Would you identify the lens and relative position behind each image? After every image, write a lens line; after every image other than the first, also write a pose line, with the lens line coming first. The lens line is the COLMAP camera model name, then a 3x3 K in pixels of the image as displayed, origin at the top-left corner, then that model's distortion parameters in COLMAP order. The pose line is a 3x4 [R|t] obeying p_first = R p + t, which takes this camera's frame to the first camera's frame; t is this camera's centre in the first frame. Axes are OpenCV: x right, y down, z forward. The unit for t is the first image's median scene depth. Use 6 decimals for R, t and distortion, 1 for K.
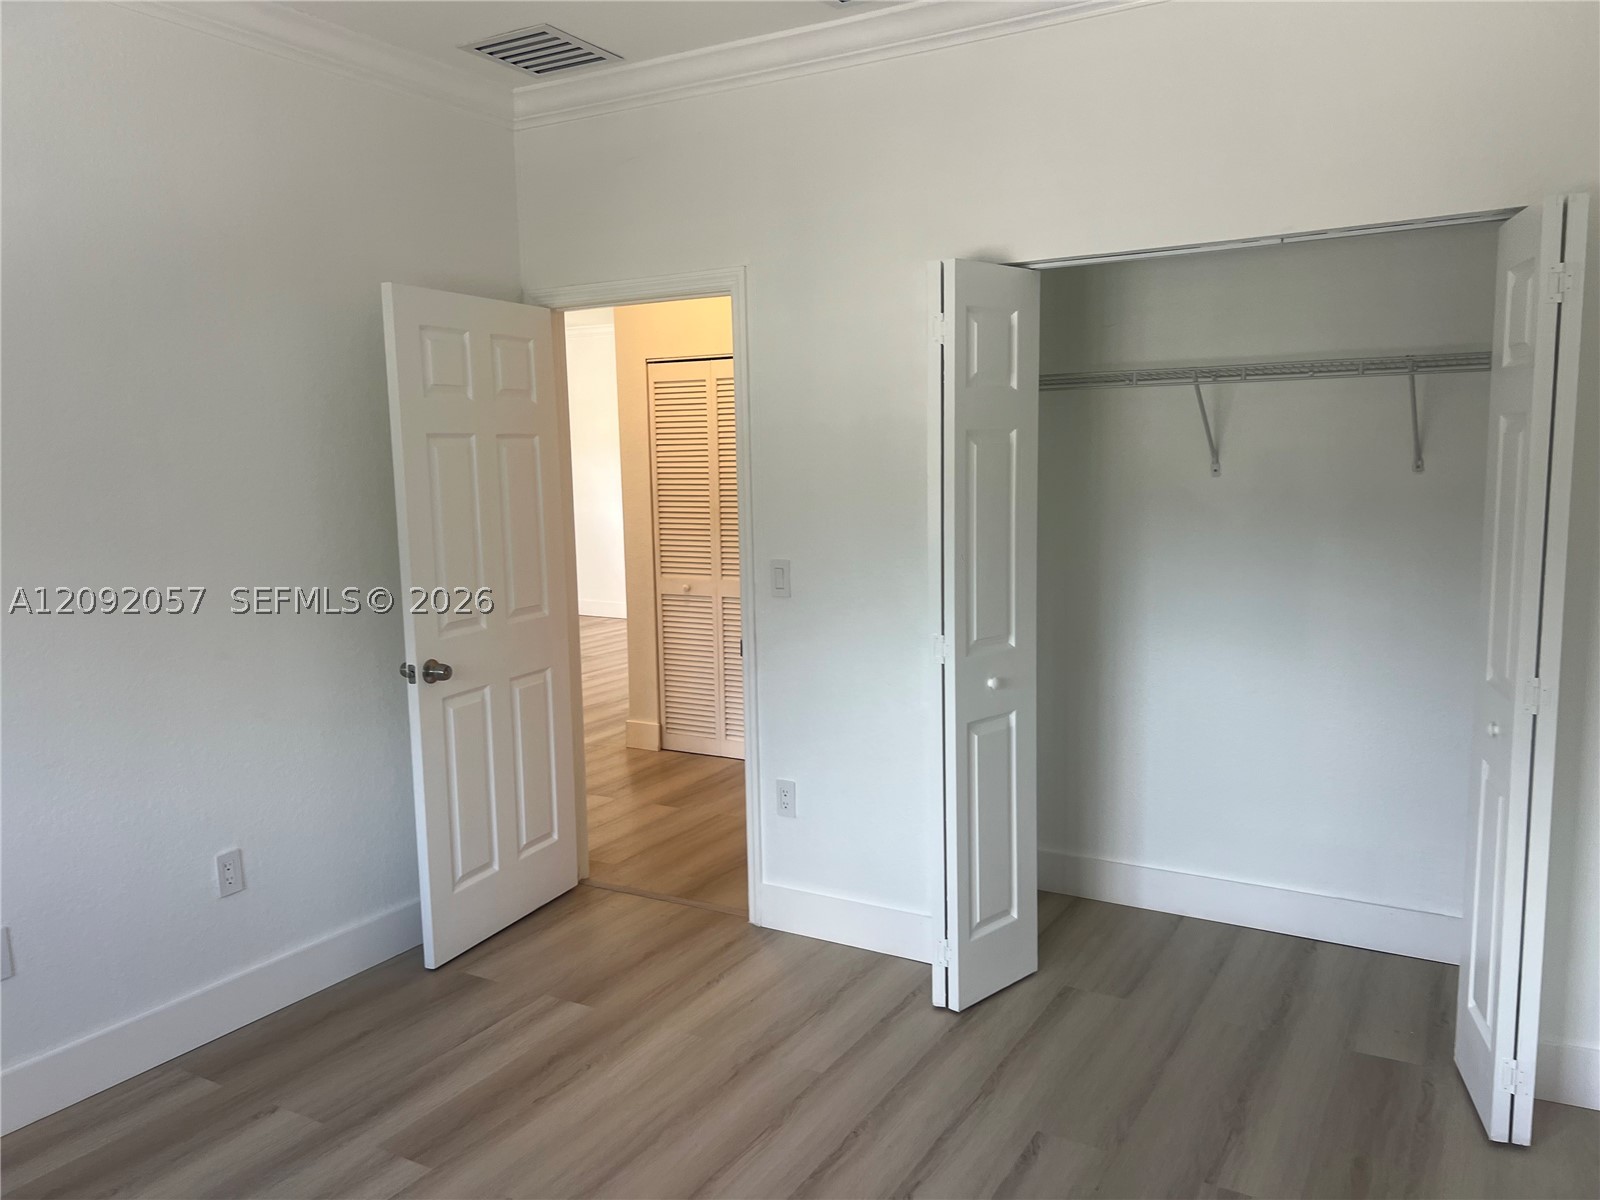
lens RADIAL K [[1207.5, 0, 803.9], [0, 1207.5, 601.0], [0, 0, 1]] dist [0.053502, -0.065079]
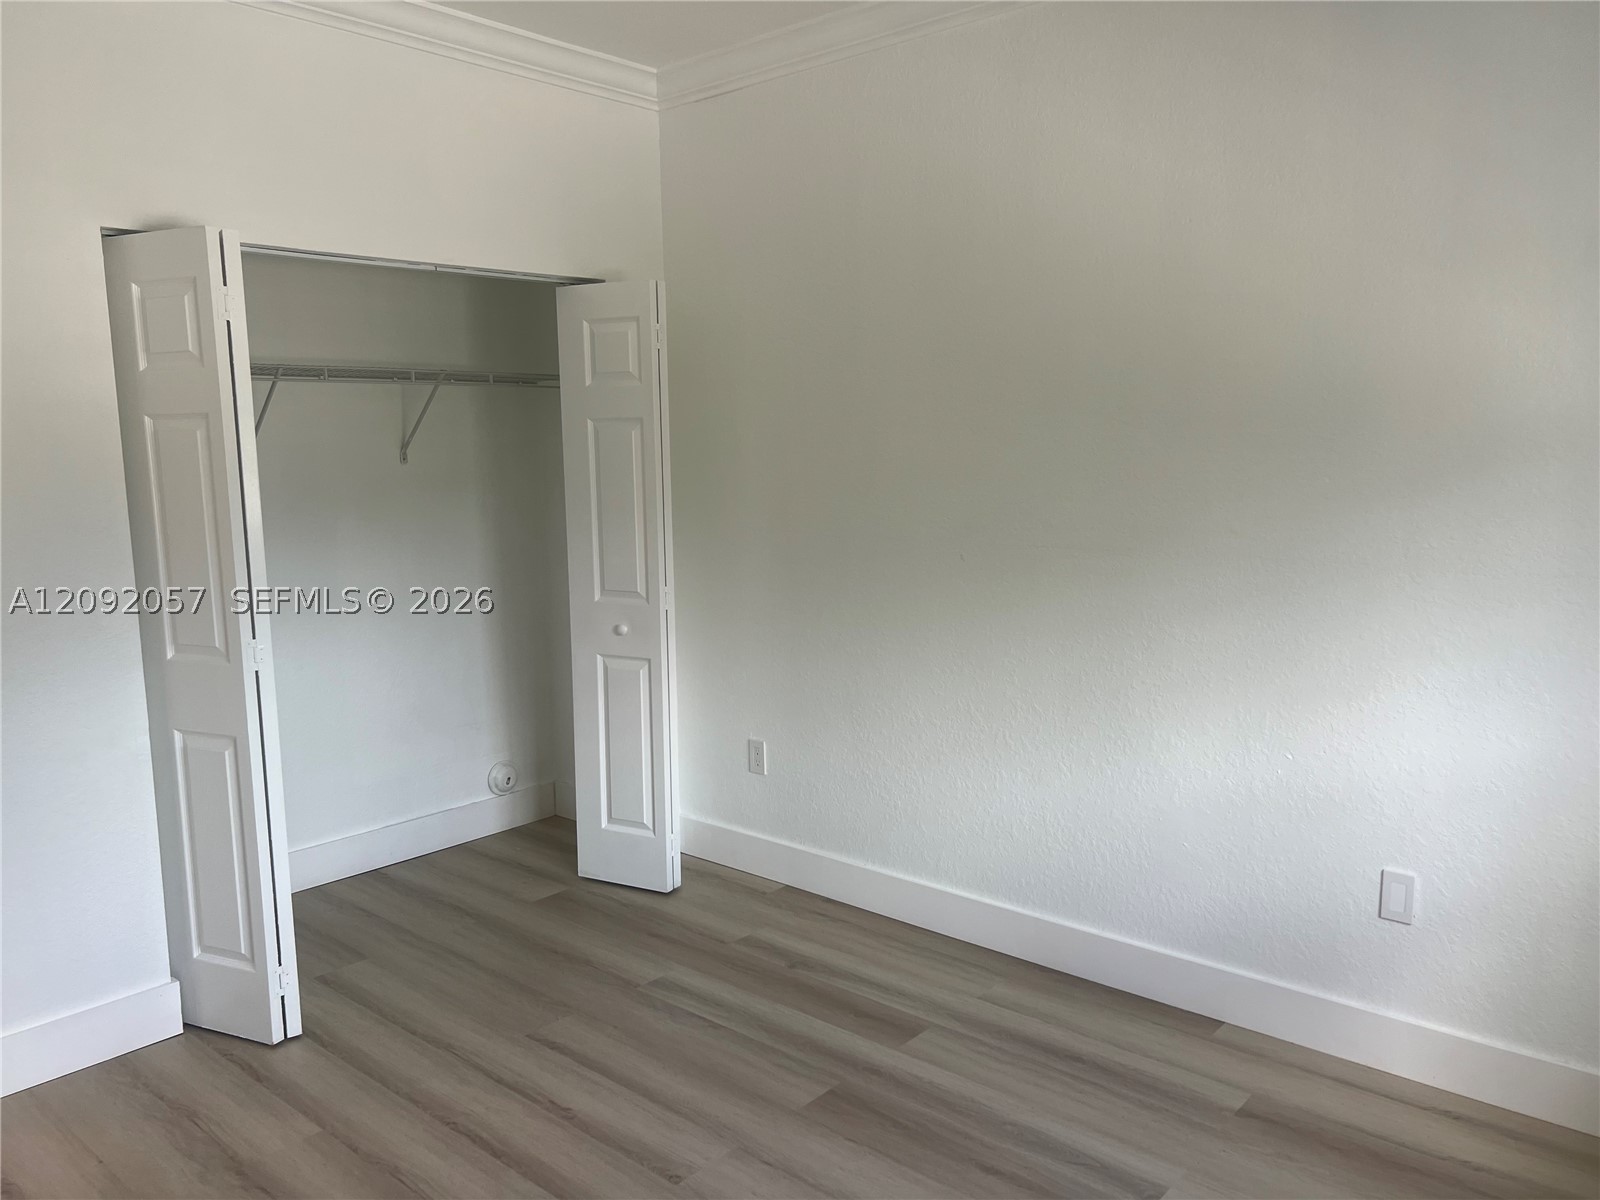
lens RADIAL K [[1207.5, 0, 805.2], [0, 1207.5, 607.7], [0, 0, 1]] dist [0.053502, -0.065079]
pose [[0.188730, -0.122680, 0.974336, -0.715763], [0.127855, 0.986791, 0.099482, -0.034943], [-0.973670, 0.105799, 0.201922, 0.411355]]
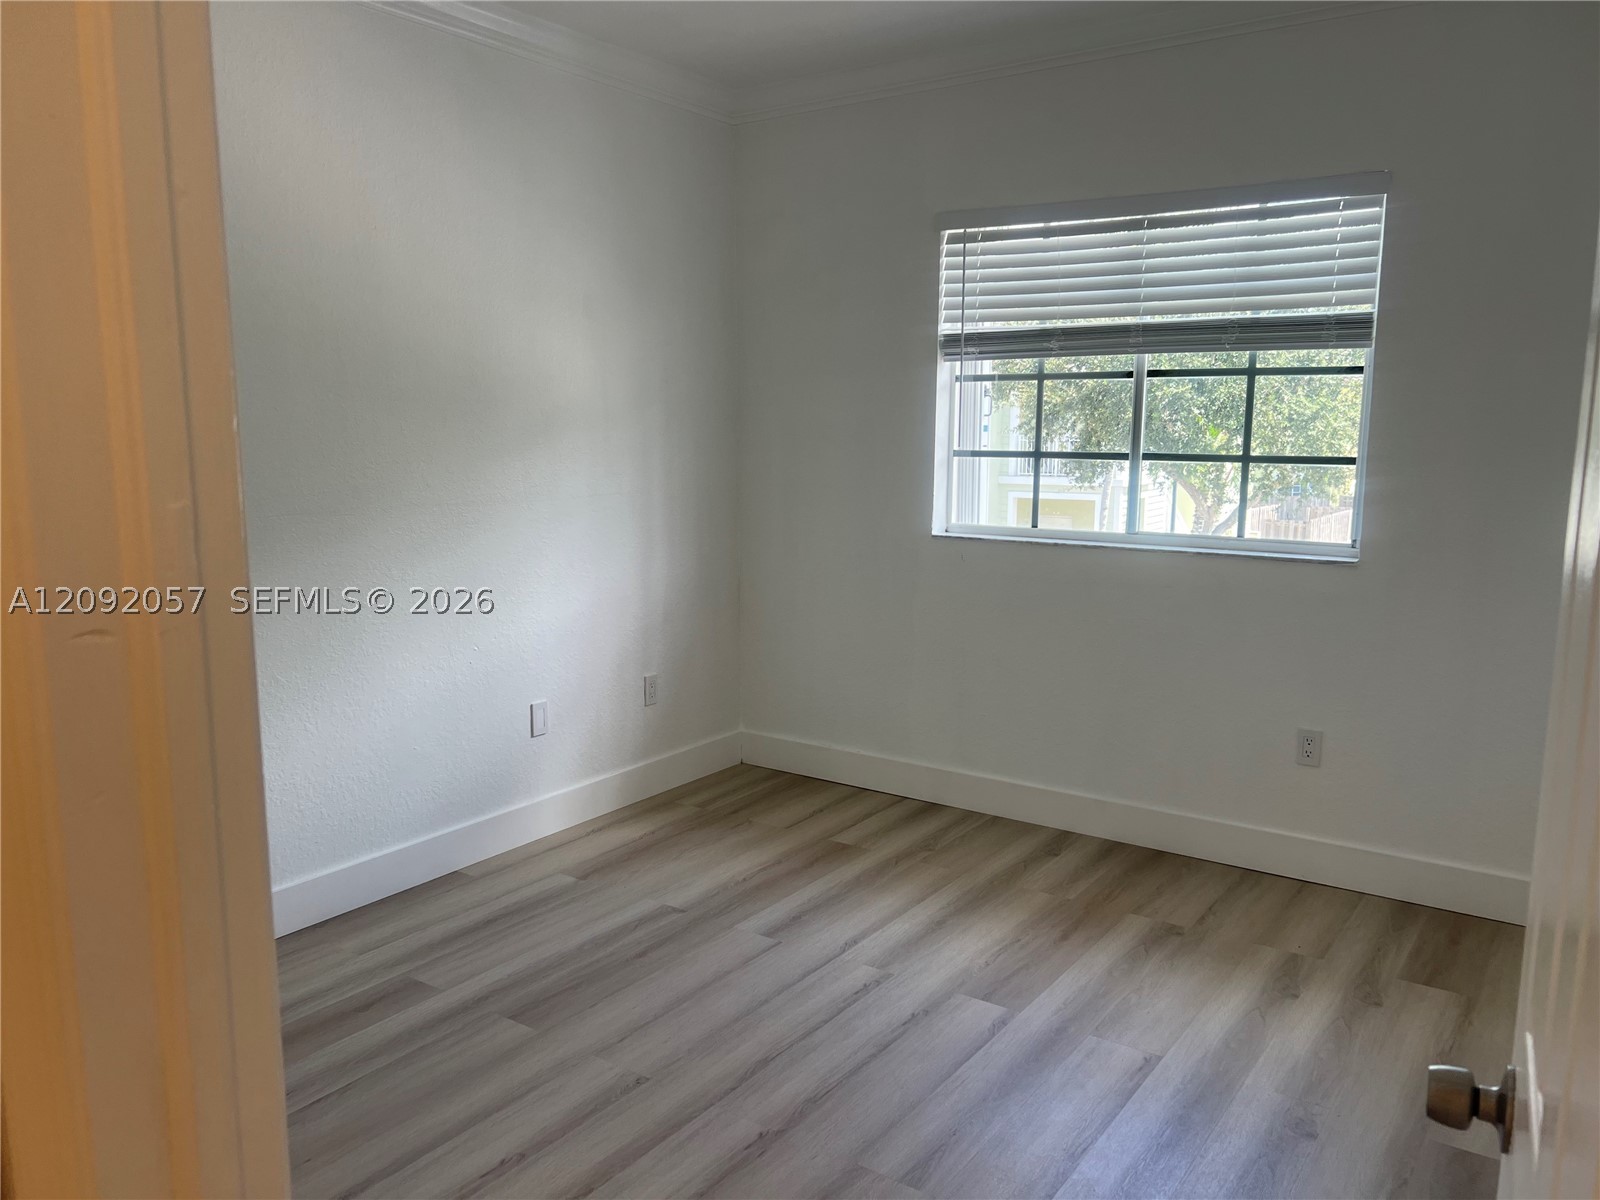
lens RADIAL K [[1207.5, 0, 798.3], [0, 1207.5, 599.6], [0, 0, 1]] dist [0.053502, -0.065079]
pose [[-0.995681, 0.001987, 0.092815, -0.183669], [0.026533, 0.964160, 0.263992, -0.158810], [-0.088964, 0.265315, -0.960049, 1.449945]]
